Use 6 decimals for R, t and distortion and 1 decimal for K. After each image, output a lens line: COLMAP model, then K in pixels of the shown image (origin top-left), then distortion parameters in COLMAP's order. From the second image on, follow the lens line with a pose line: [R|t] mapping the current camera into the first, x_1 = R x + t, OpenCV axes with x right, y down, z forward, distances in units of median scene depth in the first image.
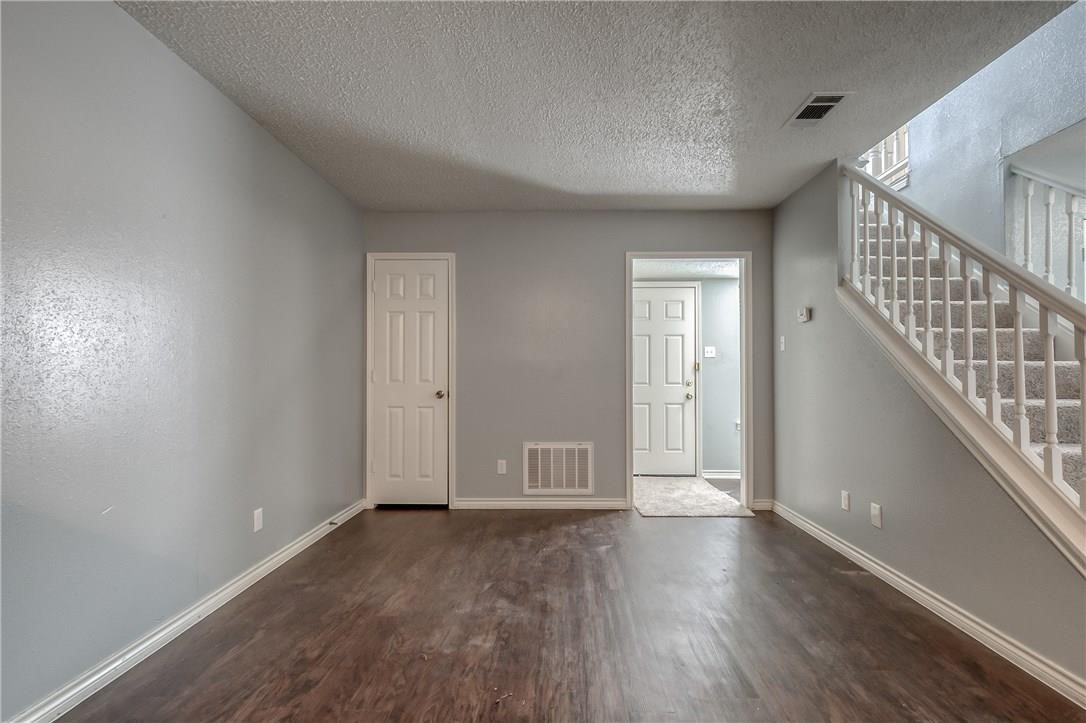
lens RADIAL K [[491.8, 0, 541.5], [0, 491.8, 370.3], [0, 0, 1]] dist [-0.000454, 0.000486]
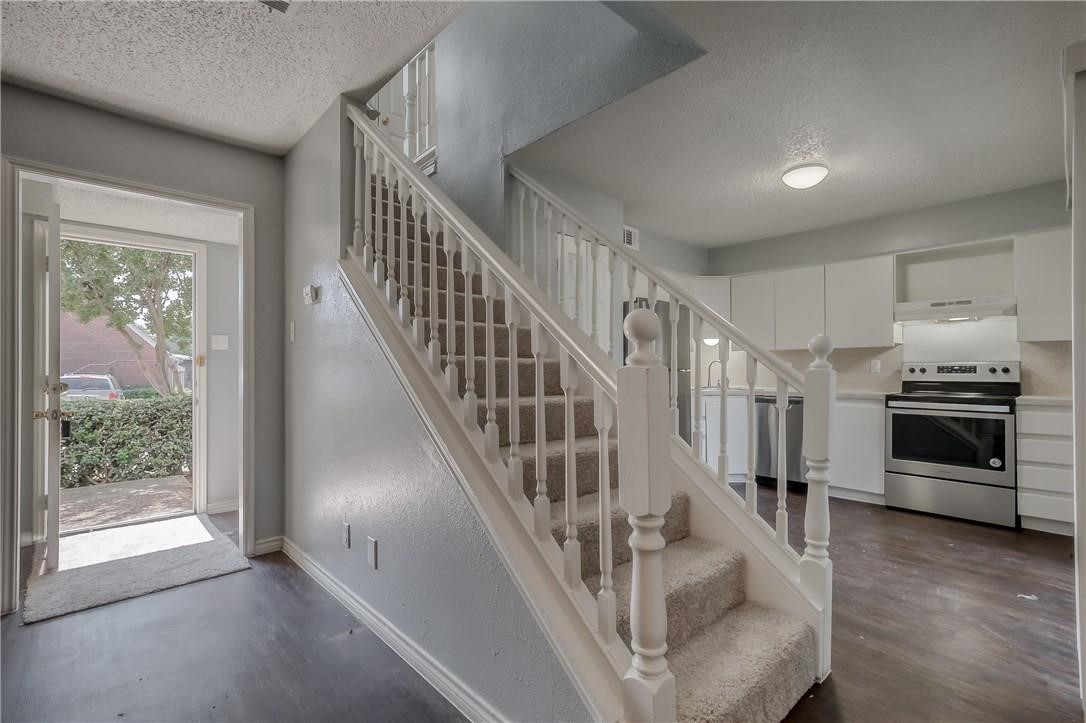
lens RADIAL K [[490.4, 0, 544.2], [0, 490.4, 364.9], [0, 0, 1]] dist [-0.001515, 0.000598]
pose [[0.715500, 0.003829, 0.698602, 0.235073], [-0.002877, 0.999993, -0.002535, -0.001773], [-0.698606, -0.000196, 0.715506, 0.175544]]
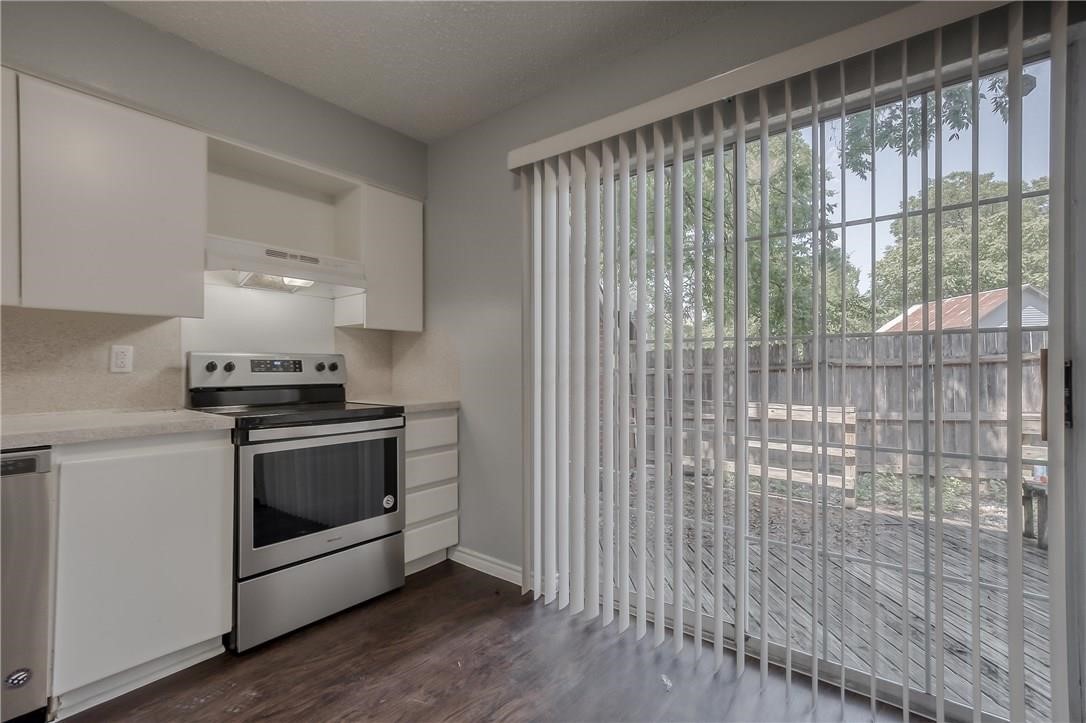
lens RADIAL K [[490.4, 0, 544.2], [0, 490.4, 364.9], [0, 0, 1]] dist [-0.001515, 0.000598]
pose [[-0.803164, 0.001853, 0.595755, 0.932436], [-0.004881, 0.999941, -0.009689, 0.006306], [-0.595738, -0.010690, -0.803107, 0.620124]]
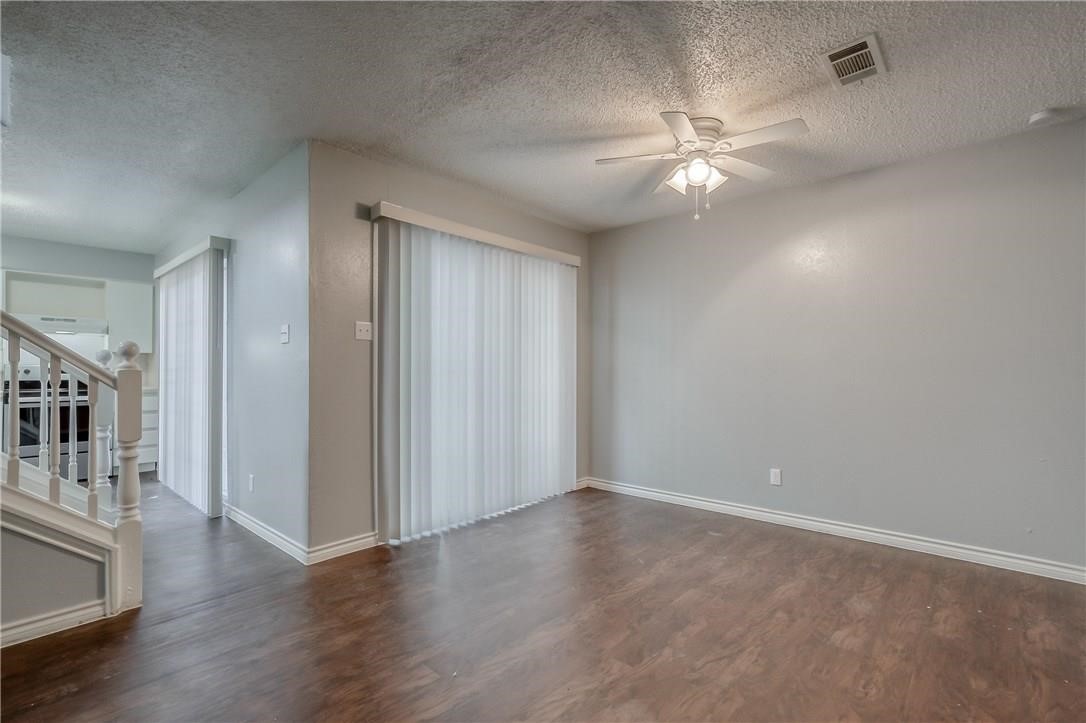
lens RADIAL K [[490.4, 0, 544.2], [0, 490.4, 364.9], [0, 0, 1]] dist [-0.001515, 0.000598]
pose [[-0.763479, 0.005815, 0.645806, -0.272403], [-0.003758, 0.999903, -0.013446, -0.002154], [-0.645822, -0.012693, -0.763383, 0.473538]]
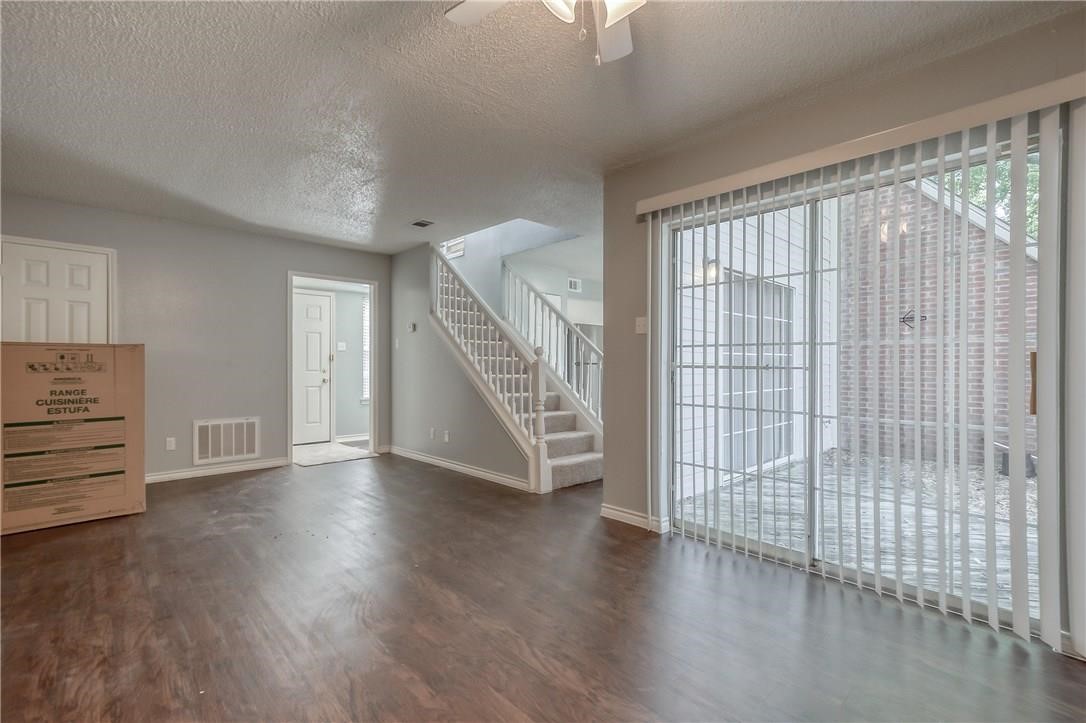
lens RADIAL K [[490.4, 0, 544.2], [0, 490.4, 364.9], [0, 0, 1]] dist [-0.001515, 0.000598]
pose [[0.702452, 0.000300, 0.711731, -0.285236], [-0.007369, 0.999949, 0.006852, -0.001119], [-0.711693, -0.010058, 0.702418, -0.420361]]
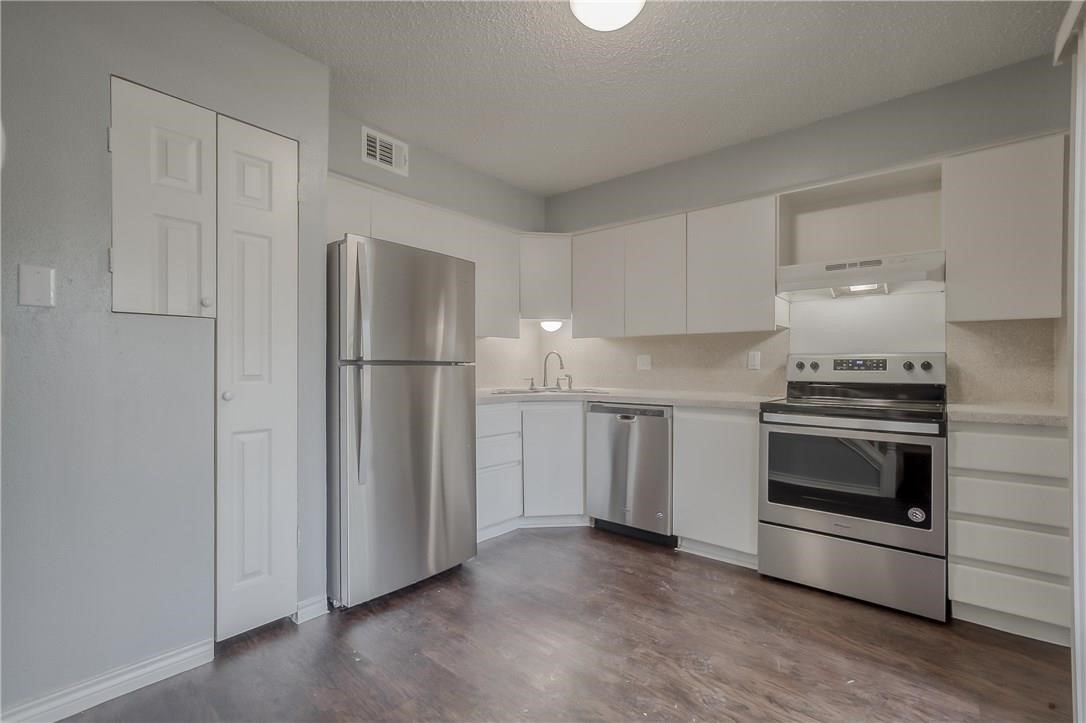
lens RADIAL K [[490.4, 0, 544.2], [0, 490.4, 364.9], [0, 0, 1]] dist [-0.001515, 0.000598]
pose [[0.614651, 0.000250, 0.788799, 0.758249], [-0.006550, 0.999967, 0.004787, 0.002736], [-0.788772, -0.008109, 0.614633, 0.233202]]
